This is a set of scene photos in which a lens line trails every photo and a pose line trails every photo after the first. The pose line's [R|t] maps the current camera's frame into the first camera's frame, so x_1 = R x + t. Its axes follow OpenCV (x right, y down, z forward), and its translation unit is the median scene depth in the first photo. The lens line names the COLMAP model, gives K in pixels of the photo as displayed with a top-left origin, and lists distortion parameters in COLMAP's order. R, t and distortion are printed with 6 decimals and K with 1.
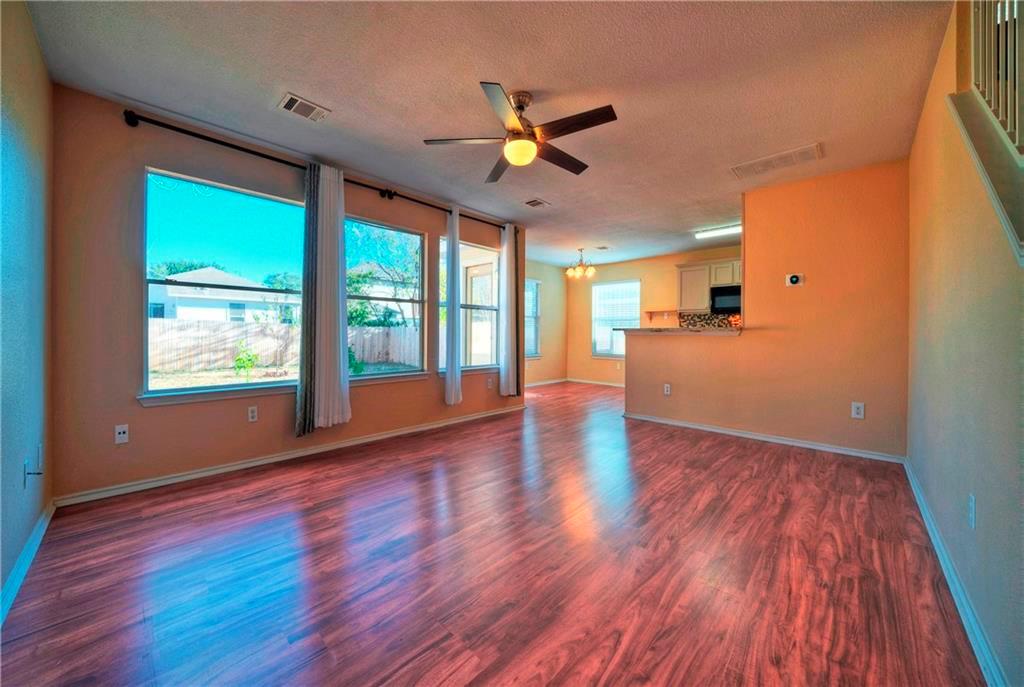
lens RADIAL K [[367.7, 0, 528.9], [0, 367.7, 339.2], [0, 0, 1]] dist [0.000435, 0.000037]
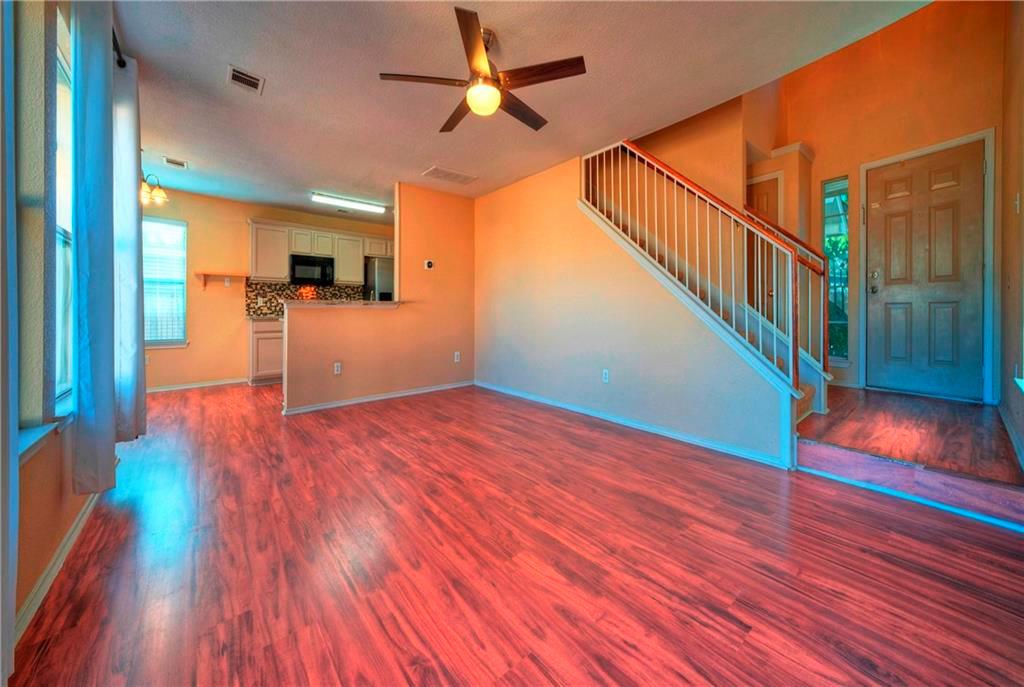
lens RADIAL K [[367.7, 0, 528.9], [0, 367.7, 339.2], [0, 0, 1]] dist [0.000435, 0.000037]
pose [[0.116870, -0.083342, 0.989644, -0.573476], [0.009759, 0.996521, 0.082769, -0.003945], [-0.993099, -0.000015, 0.117277, 0.522915]]
